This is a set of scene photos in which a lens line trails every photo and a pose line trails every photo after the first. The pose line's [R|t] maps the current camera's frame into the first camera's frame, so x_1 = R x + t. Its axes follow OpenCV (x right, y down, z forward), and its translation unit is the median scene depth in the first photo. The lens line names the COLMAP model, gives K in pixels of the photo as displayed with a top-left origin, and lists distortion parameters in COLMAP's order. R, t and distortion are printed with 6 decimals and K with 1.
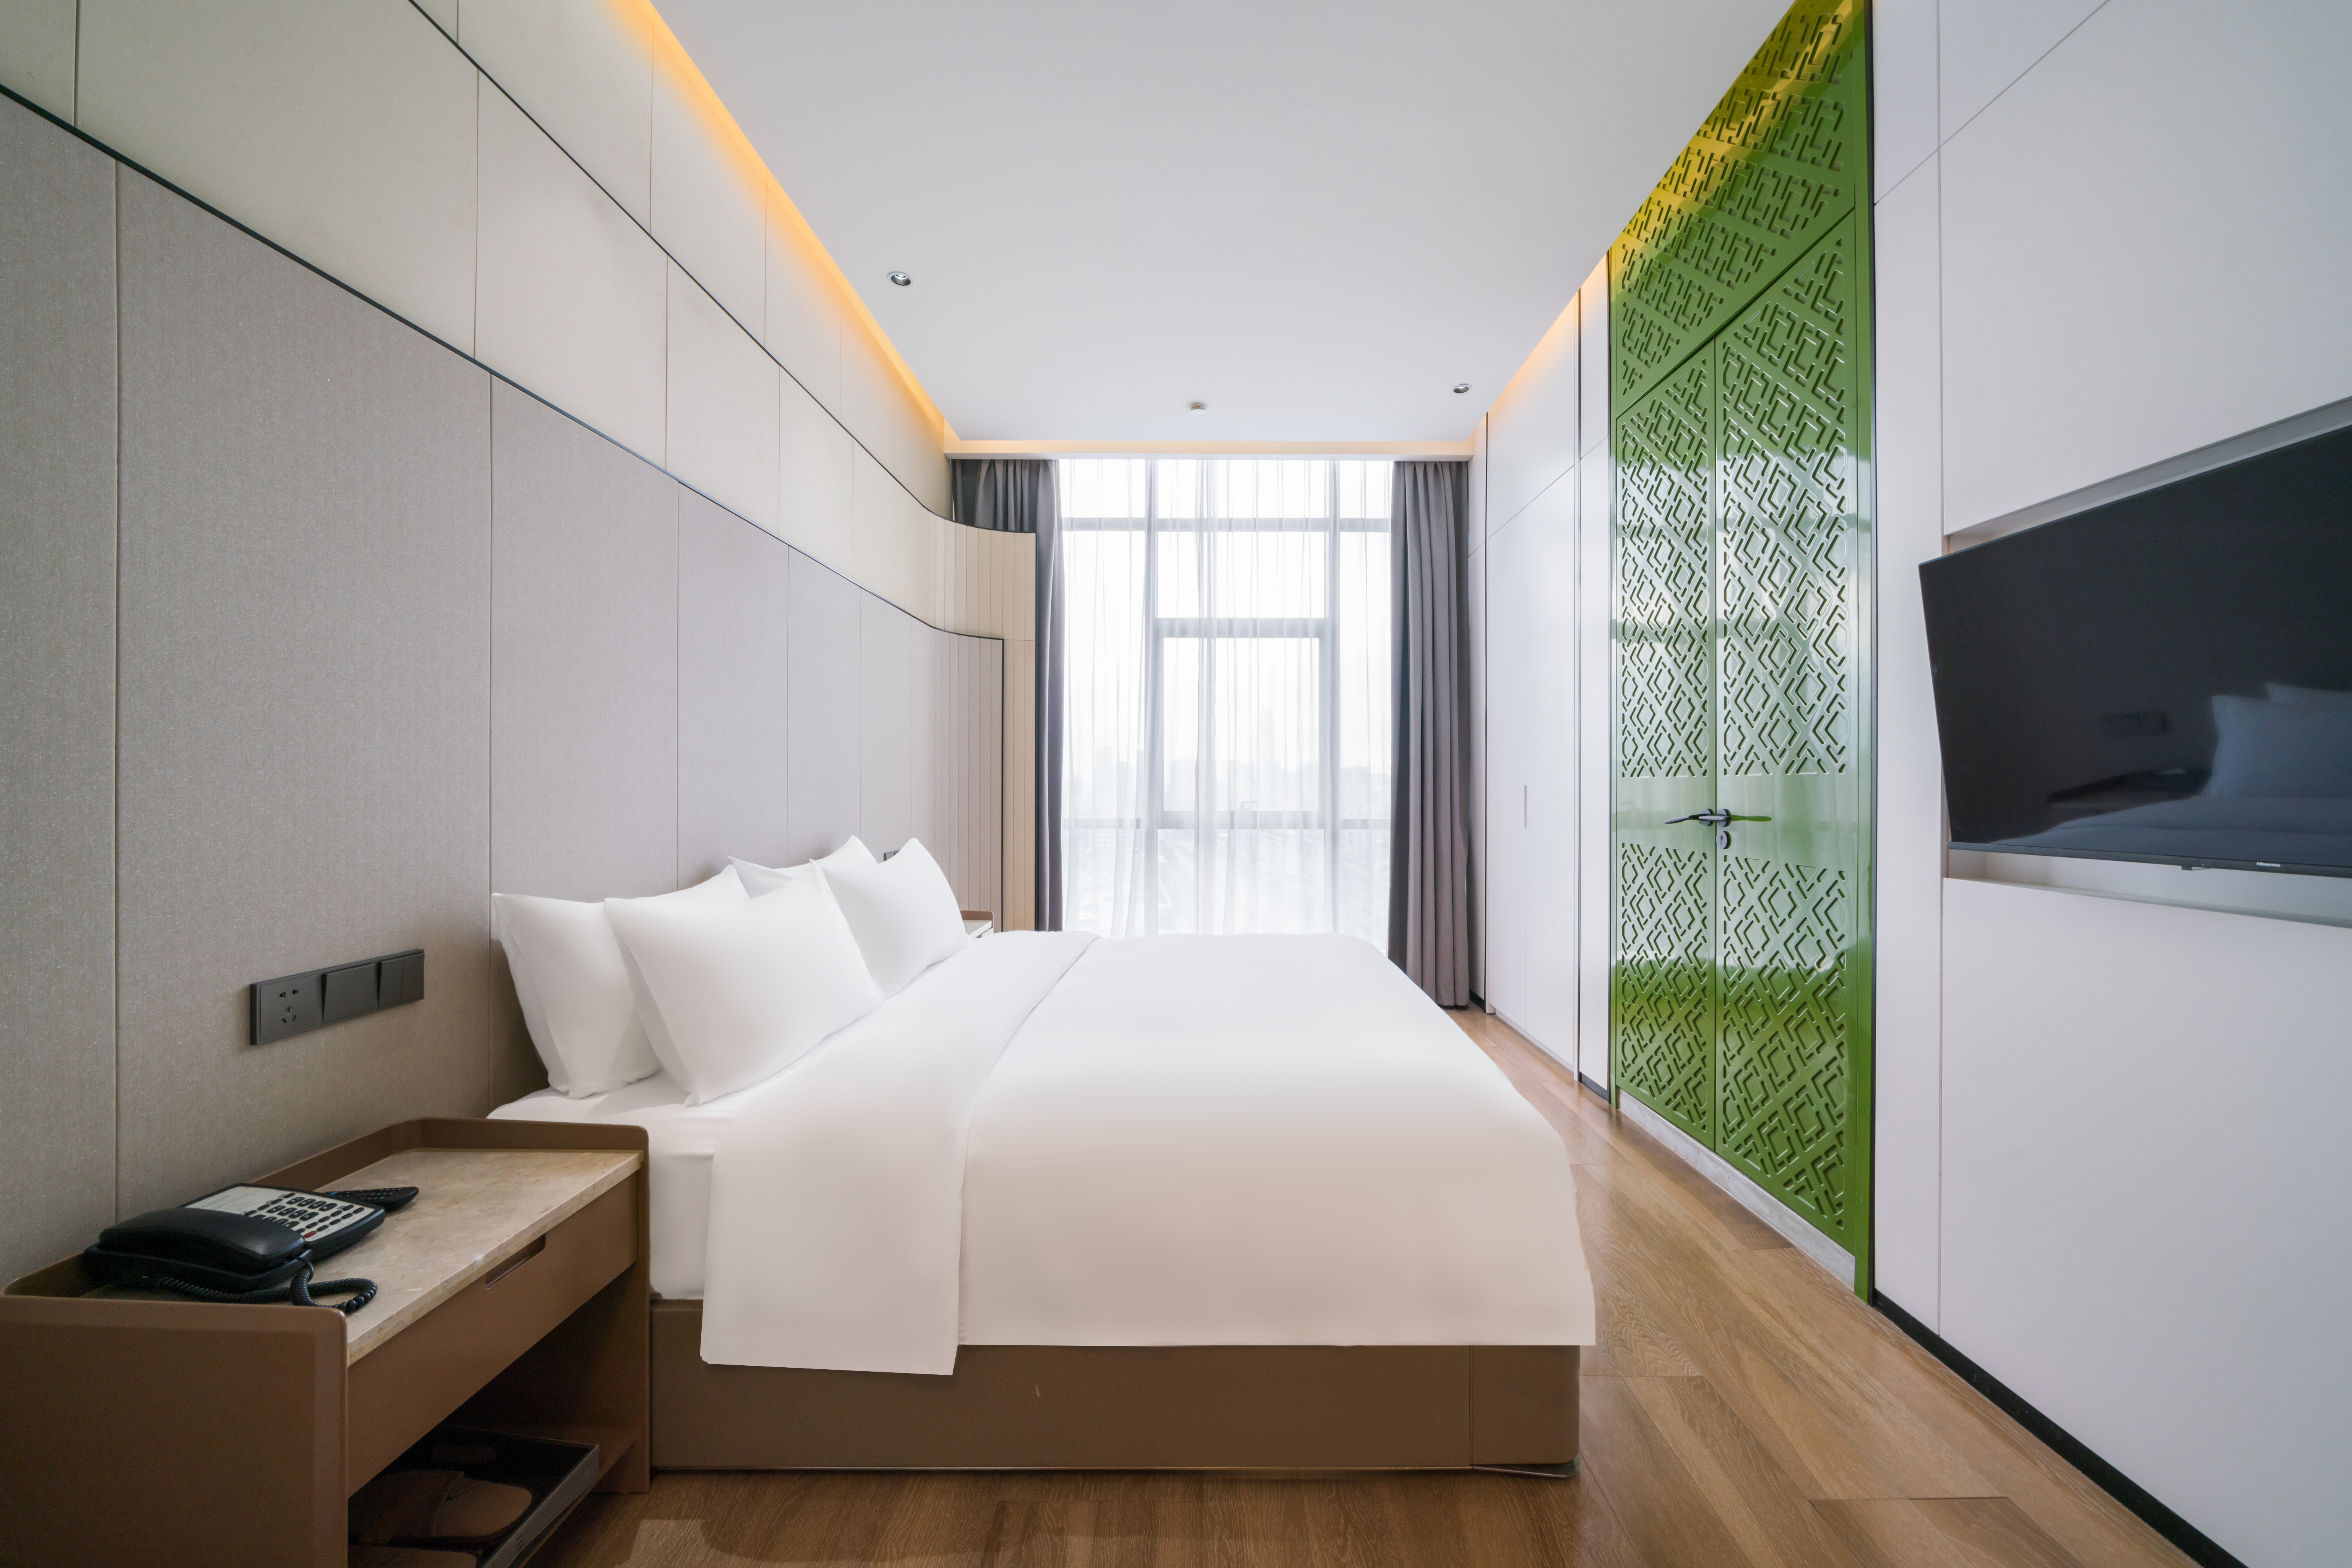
lens RADIAL K [[834.5, 0, 1176.0], [0, 834.5, 784.0], [0, 0, 1]] dist [-0.001727, -0.000049]
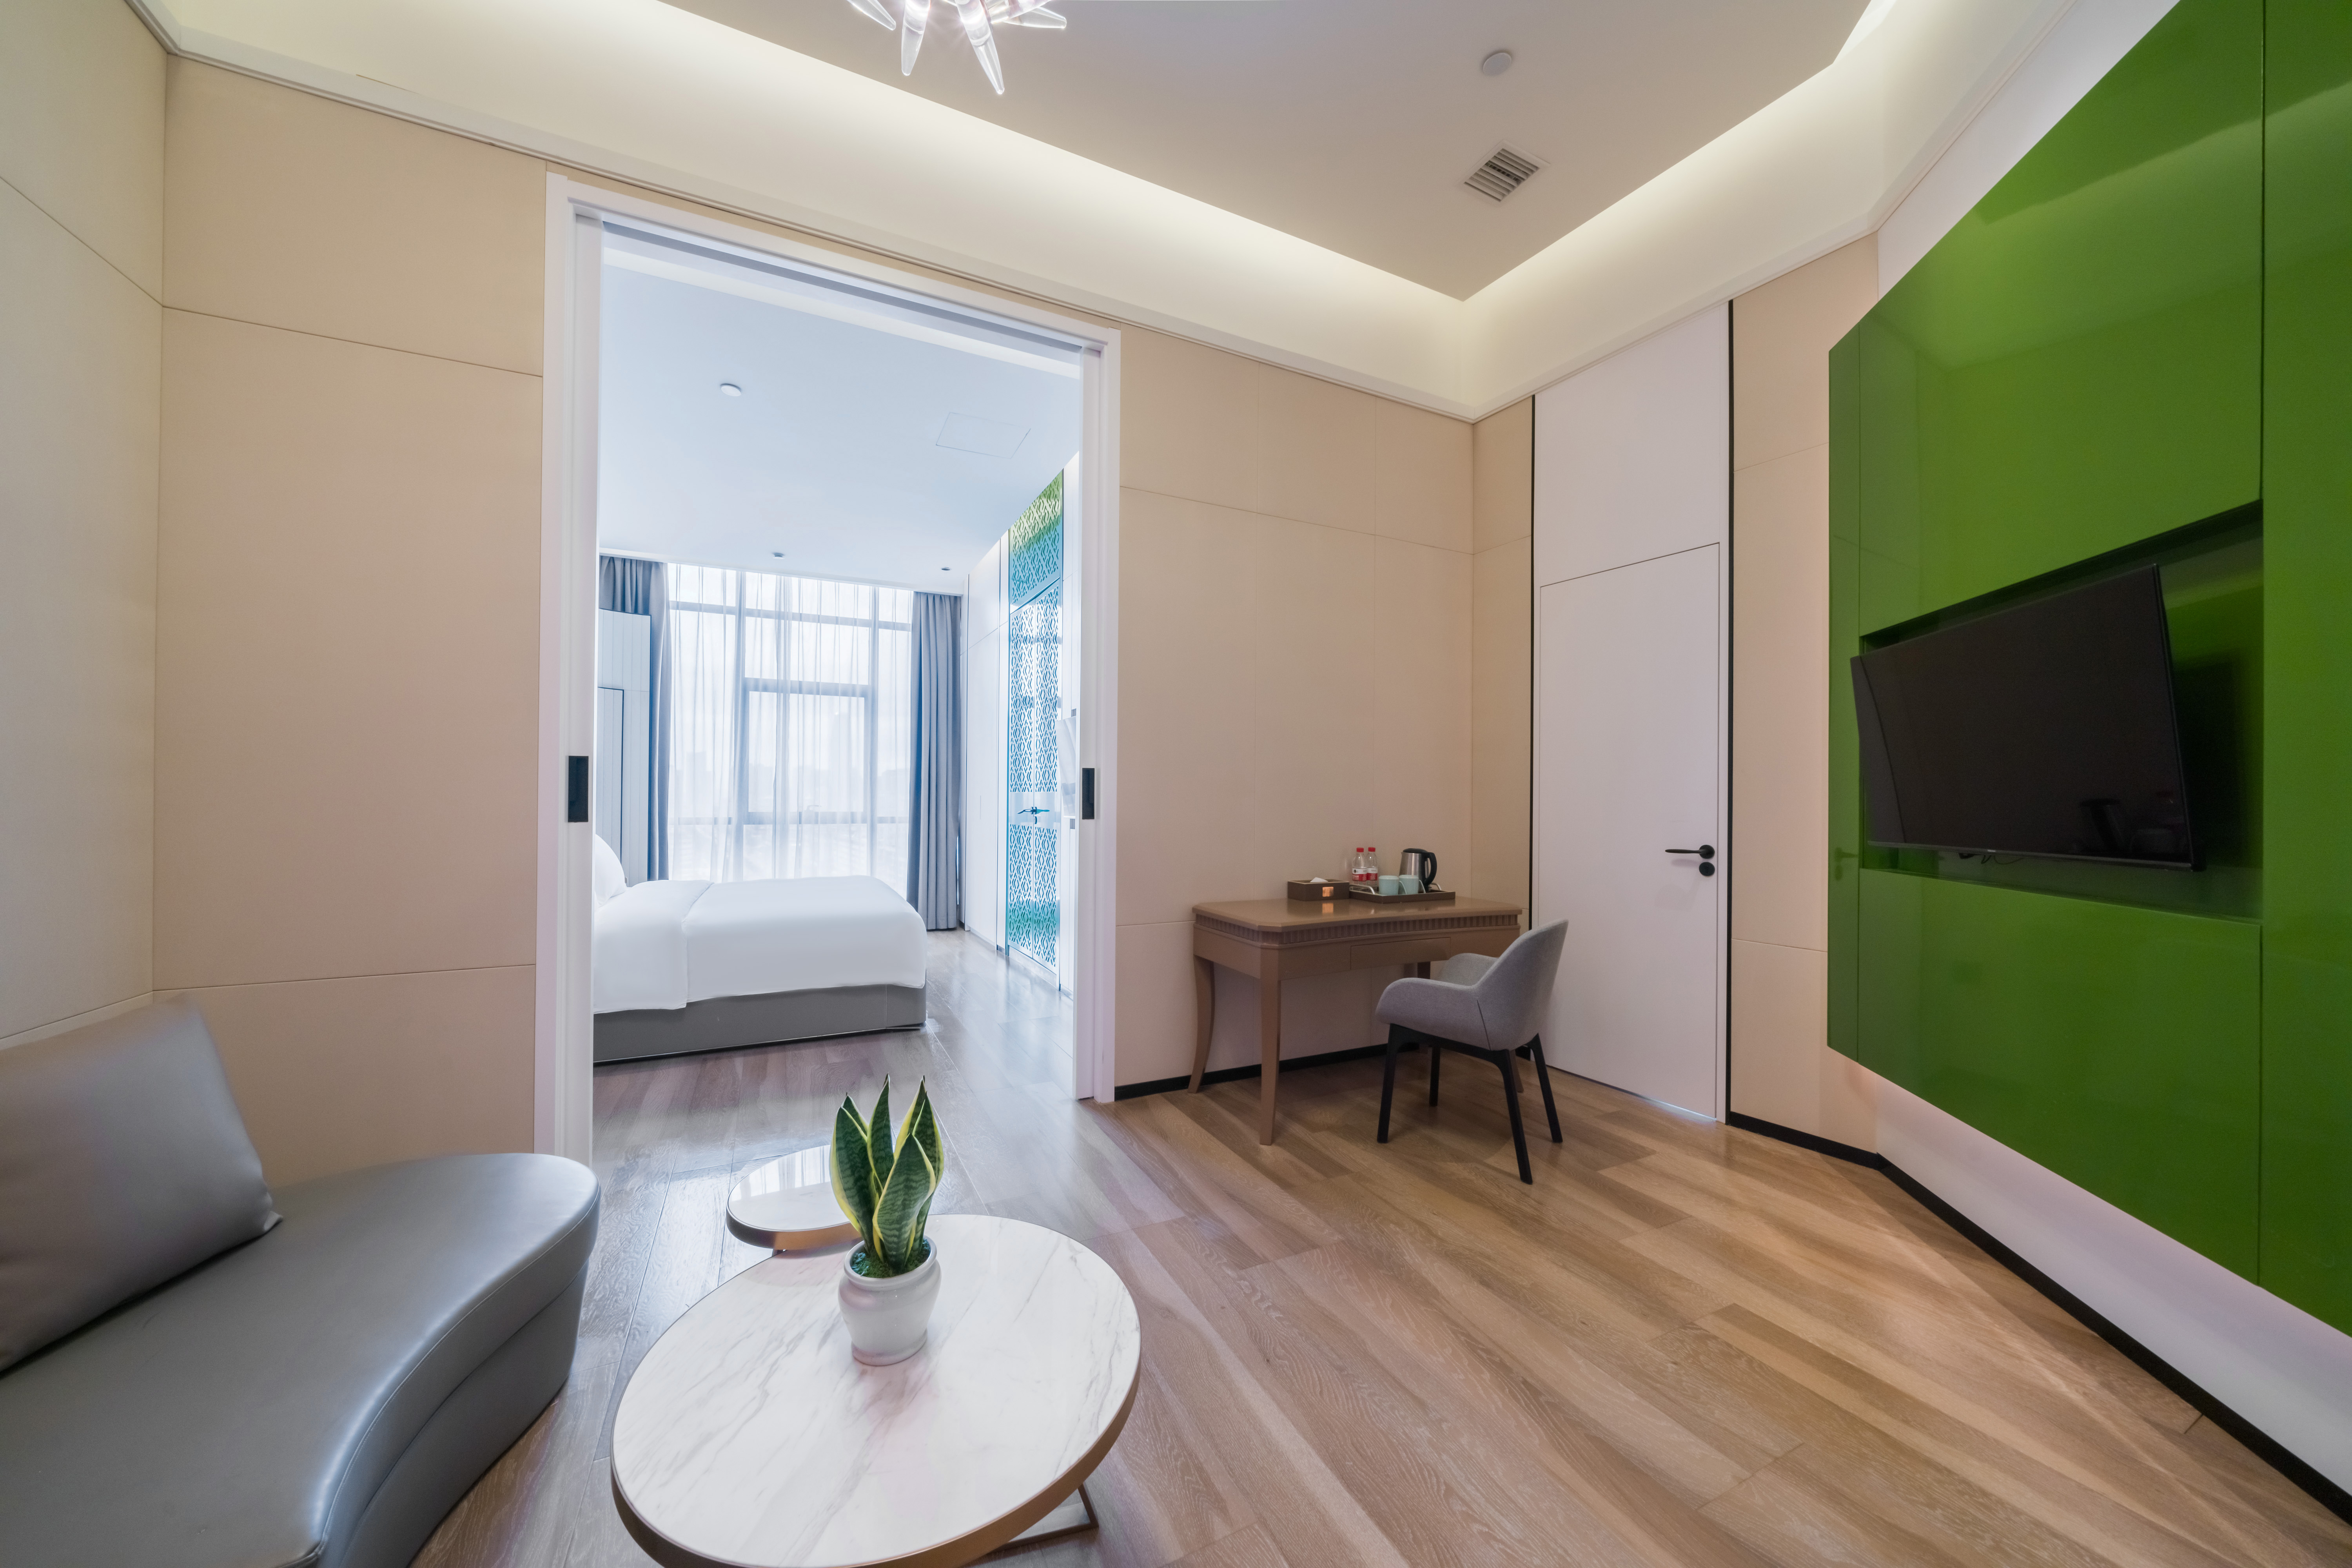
lens RADIAL K [[834.5, 0, 1176.0], [0, 834.5, 784.0], [0, 0, 1]] dist [-0.001727, -0.000049]
pose [[0.883742, 0.008869, 0.467890, -0.037843], [-0.005035, 0.999943, -0.009445, -0.006712], [-0.467947, 0.005992, 0.883736, -0.634747]]
